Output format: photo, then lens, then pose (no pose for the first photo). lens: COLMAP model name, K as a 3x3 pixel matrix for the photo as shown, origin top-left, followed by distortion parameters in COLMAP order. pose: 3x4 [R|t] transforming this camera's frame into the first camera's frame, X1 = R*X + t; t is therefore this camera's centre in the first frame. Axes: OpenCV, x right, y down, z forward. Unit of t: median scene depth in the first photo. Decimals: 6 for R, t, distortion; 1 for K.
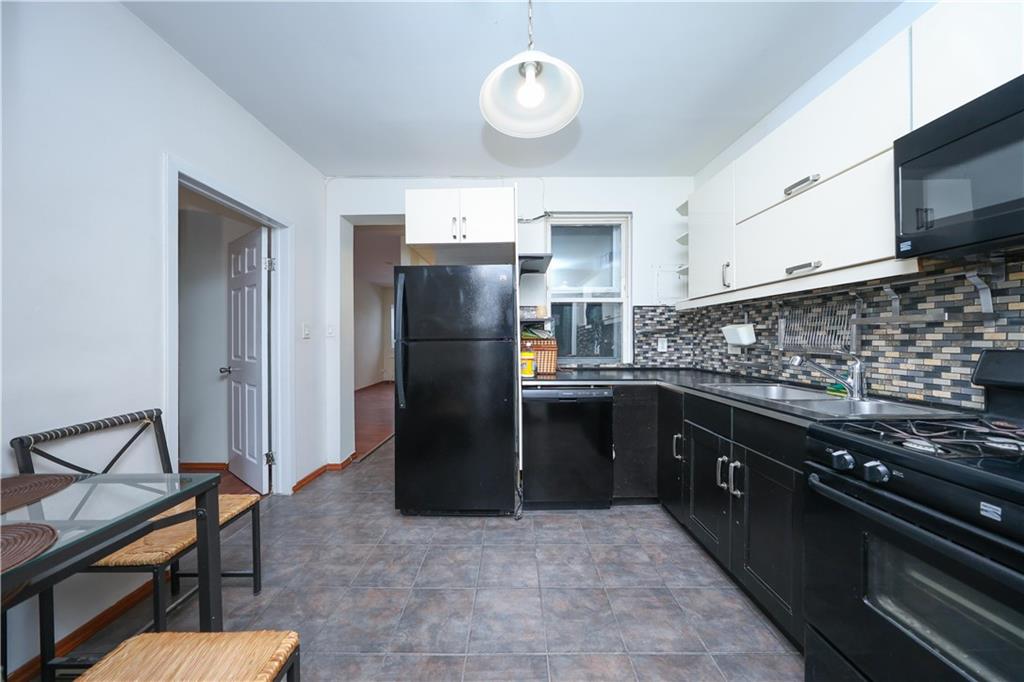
lens RADIAL K [[294.2, 0, 511.9], [0, 294.2, 340.0], [0, 0, 1]] dist [-0.000419, 0.000057]
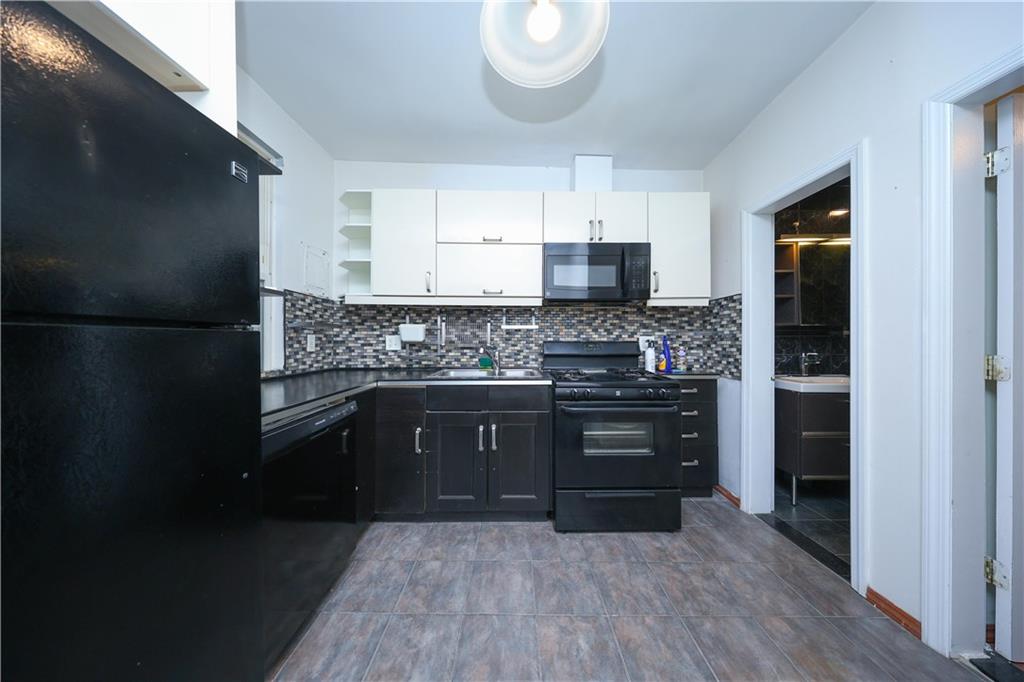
lens RADIAL K [[294.2, 0, 511.9], [0, 294.2, 340.0], [0, 0, 1]] dist [-0.000419, 0.000057]
pose [[0.021302, 0.005351, 0.999759, -0.375958], [-0.000869, 0.999985, -0.005334, 0.015338], [-0.999773, -0.000755, 0.021306, 0.551749]]
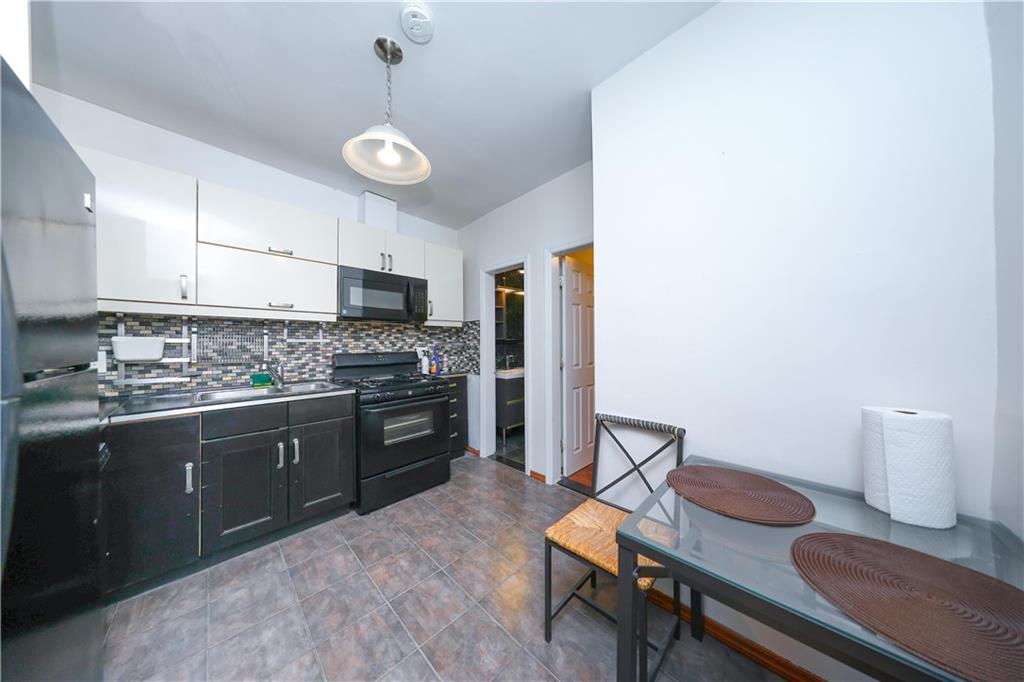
lens RADIAL K [[294.2, 0, 511.9], [0, 294.2, 340.0], [0, 0, 1]] dist [-0.000419, 0.000057]
pose [[-0.702432, 0.013083, 0.711631, -0.606603], [0.007595, 0.999912, -0.010885, -0.023878], [-0.711711, -0.002241, -0.702469, 0.779947]]
